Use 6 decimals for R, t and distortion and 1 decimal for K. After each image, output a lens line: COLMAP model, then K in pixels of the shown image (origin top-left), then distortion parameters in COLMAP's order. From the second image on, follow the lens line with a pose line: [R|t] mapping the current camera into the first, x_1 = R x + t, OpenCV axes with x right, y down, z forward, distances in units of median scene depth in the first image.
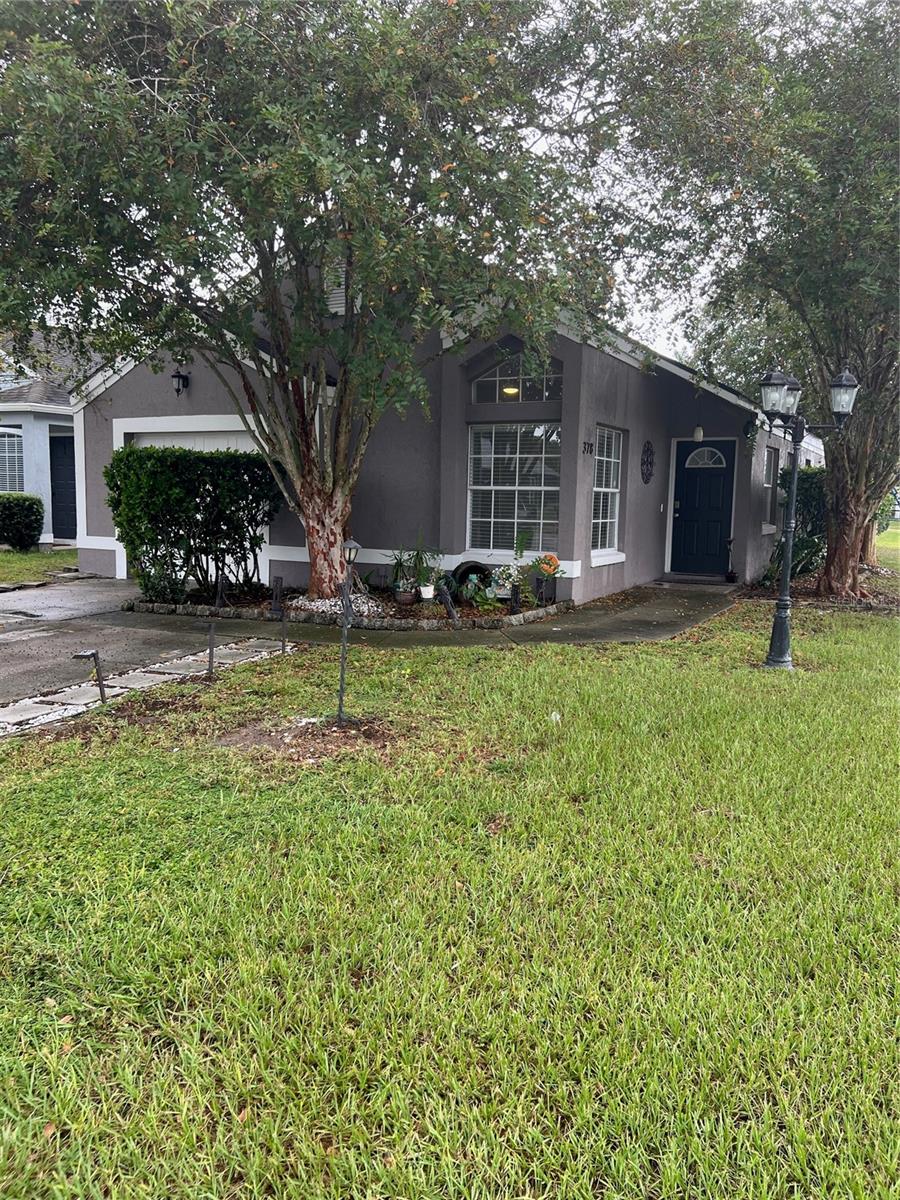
lens RADIAL K [[910.0, 0, 445.5], [0, 910.0, 604.5], [0, 0, 1]] dist [0.013064, -0.008128]
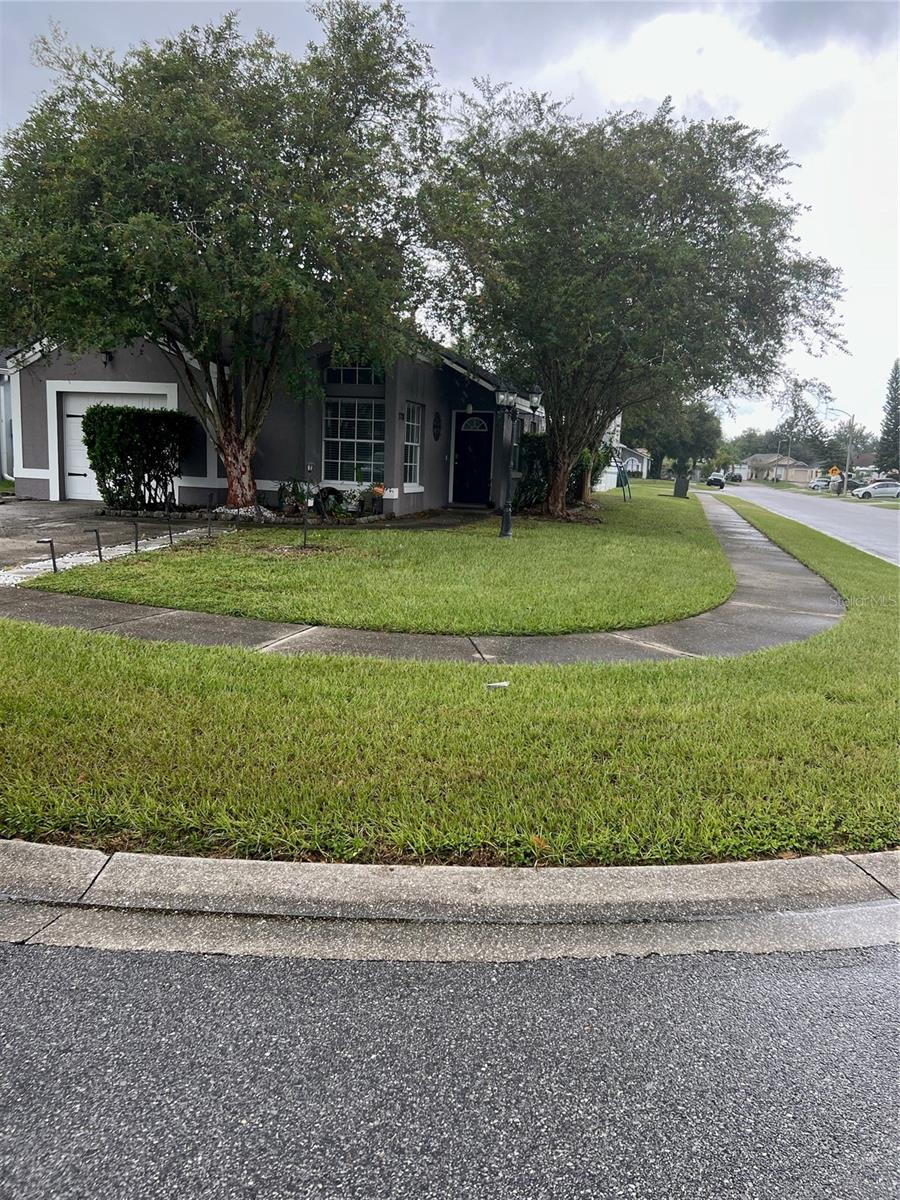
lens RADIAL K [[925.3, 0, 483.0], [0, 925.3, 630.5], [0, 0, 1]] dist [0.094860, -0.320002]
pose [[0.962842, -0.024434, 0.268957, -0.146719], [0.005194, 0.997390, 0.072017, 0.081759], [-0.270014, -0.067944, 0.960456, -0.602243]]
